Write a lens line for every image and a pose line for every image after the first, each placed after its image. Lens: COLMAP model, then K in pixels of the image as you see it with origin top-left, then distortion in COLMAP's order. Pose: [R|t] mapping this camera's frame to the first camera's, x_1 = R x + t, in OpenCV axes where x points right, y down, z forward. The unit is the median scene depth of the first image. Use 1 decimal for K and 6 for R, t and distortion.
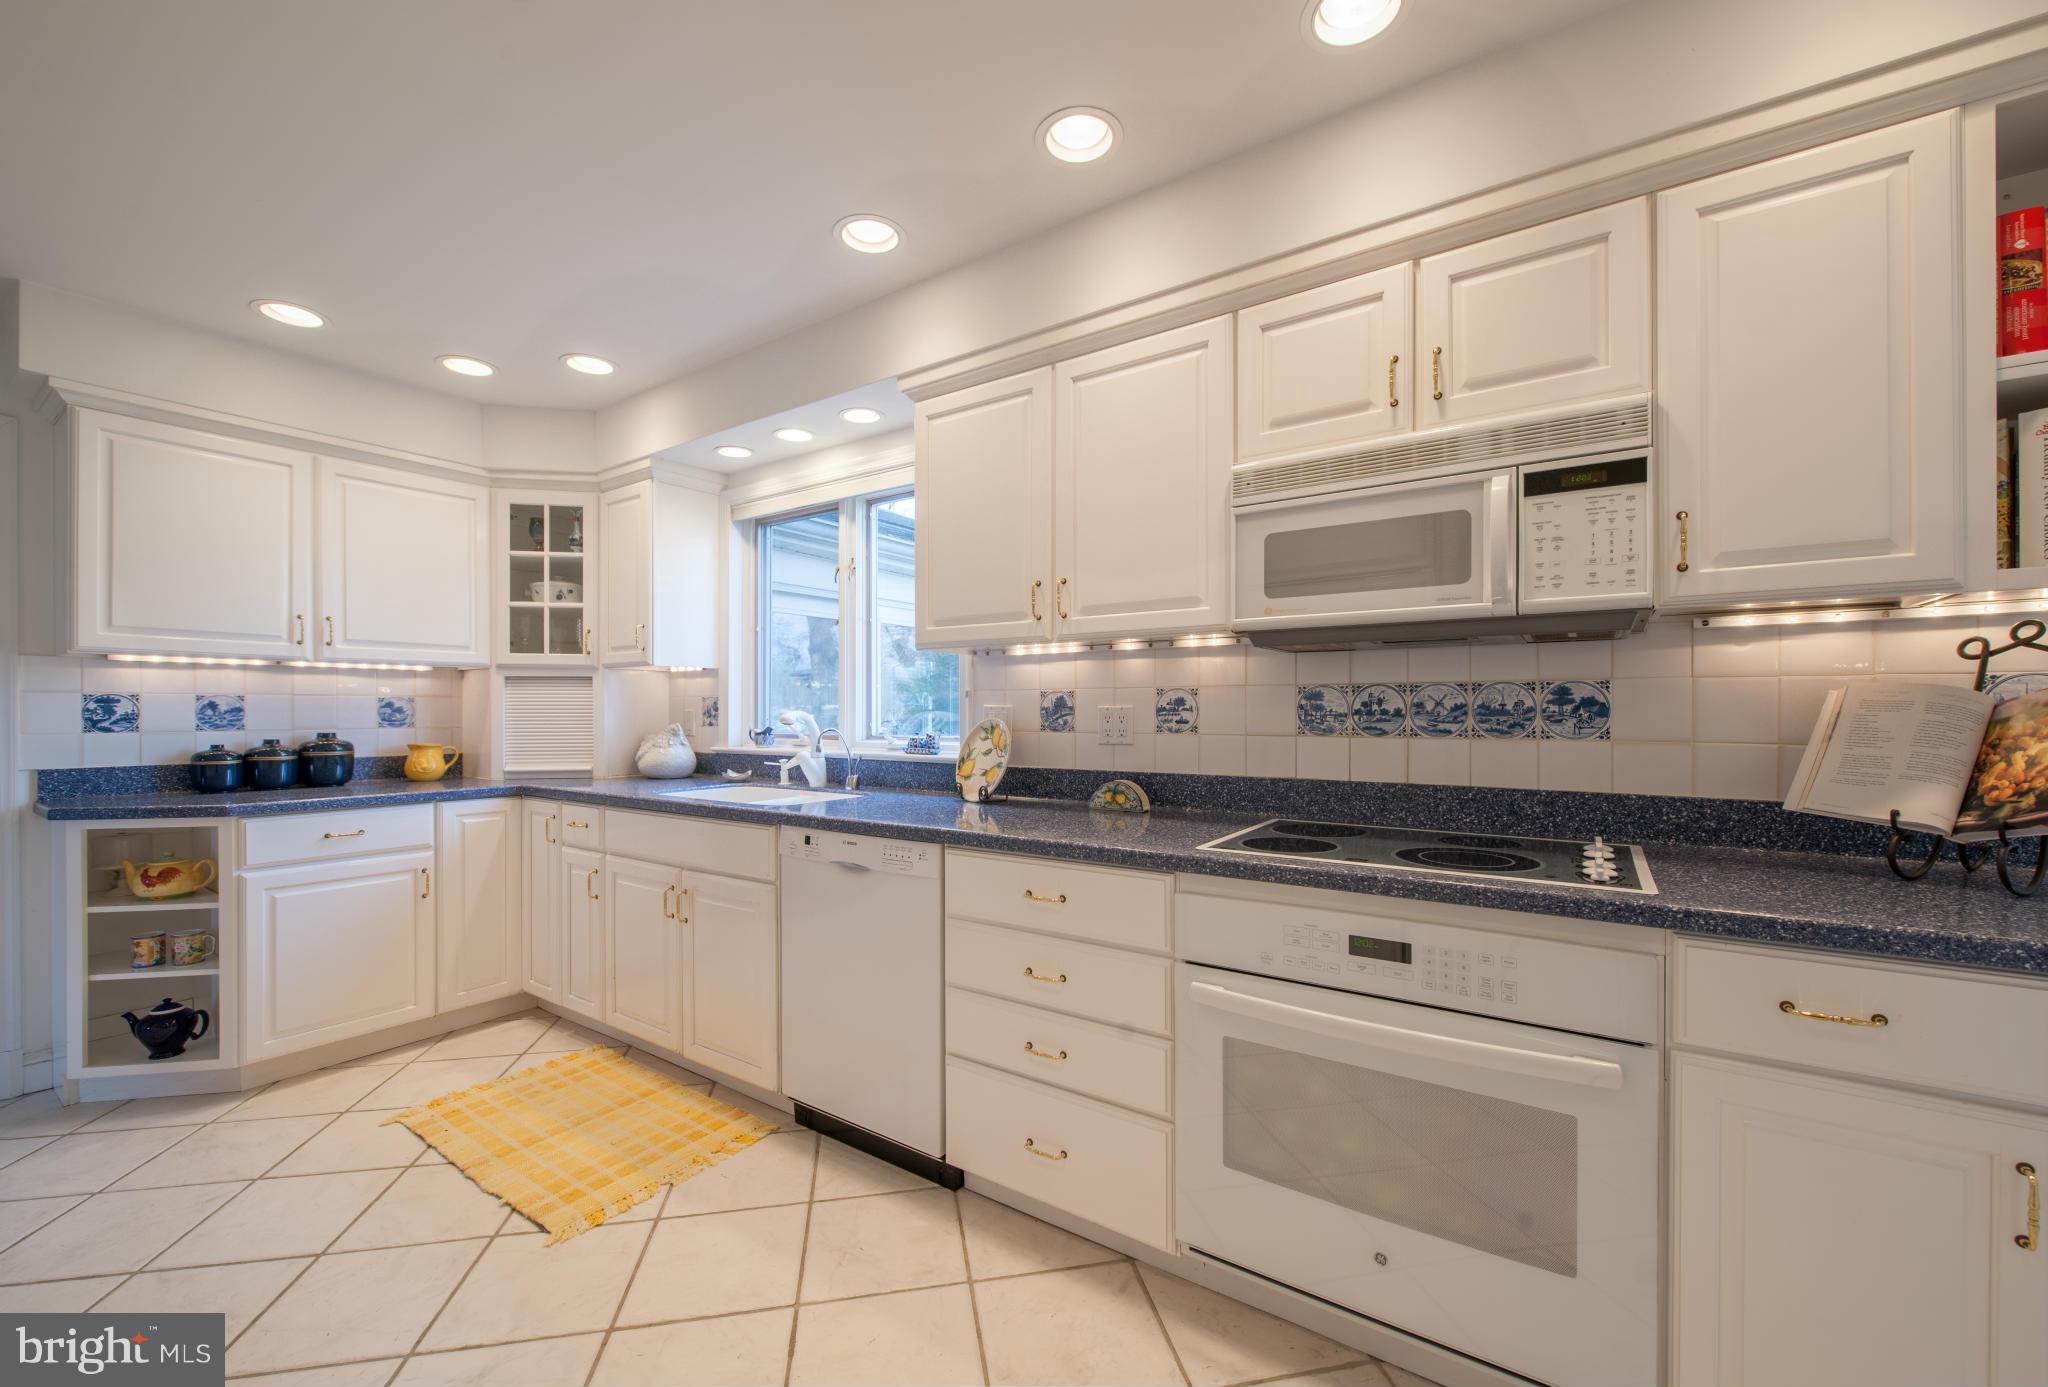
lens RADIAL K [[819.6, 0, 1022.5], [0, 819.6, 713.7], [0, 0, 1]] dist [-0.001088, -0.000104]
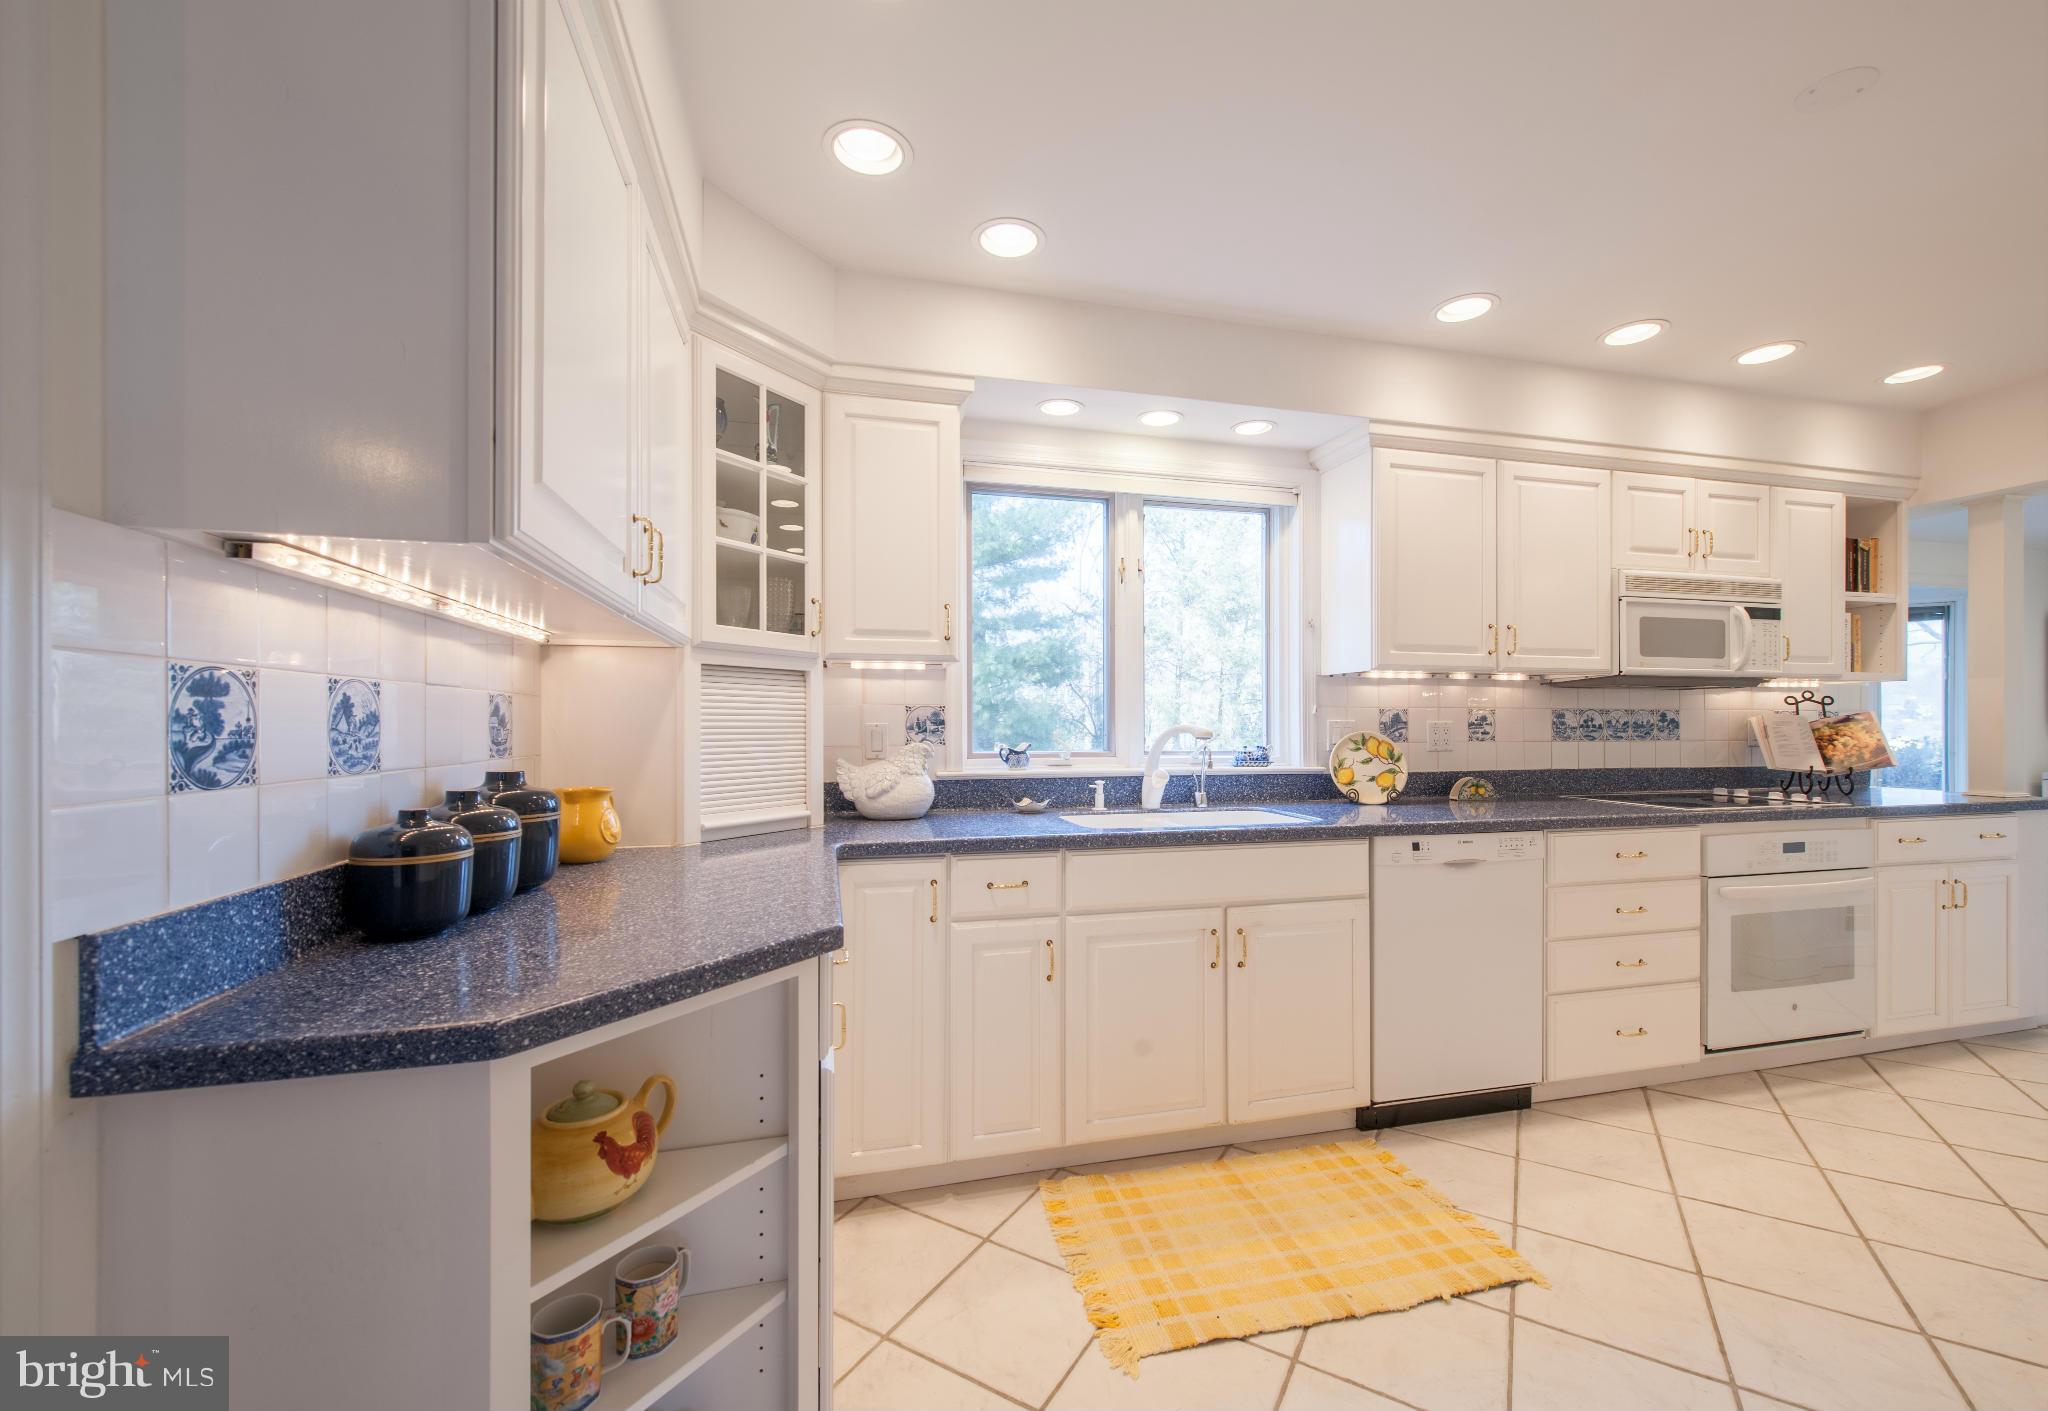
lens RADIAL K [[827.1, 0, 1039.5], [0, 827.1, 725.6], [0, 0, 1]] dist [0.008576, -0.005159]
pose [[0.652198, 0.001265, 0.758047, -1.379926], [0.001956, 0.999992, -0.003352, 0.000423], [-0.758046, 0.003669, 0.652191, 0.663863]]
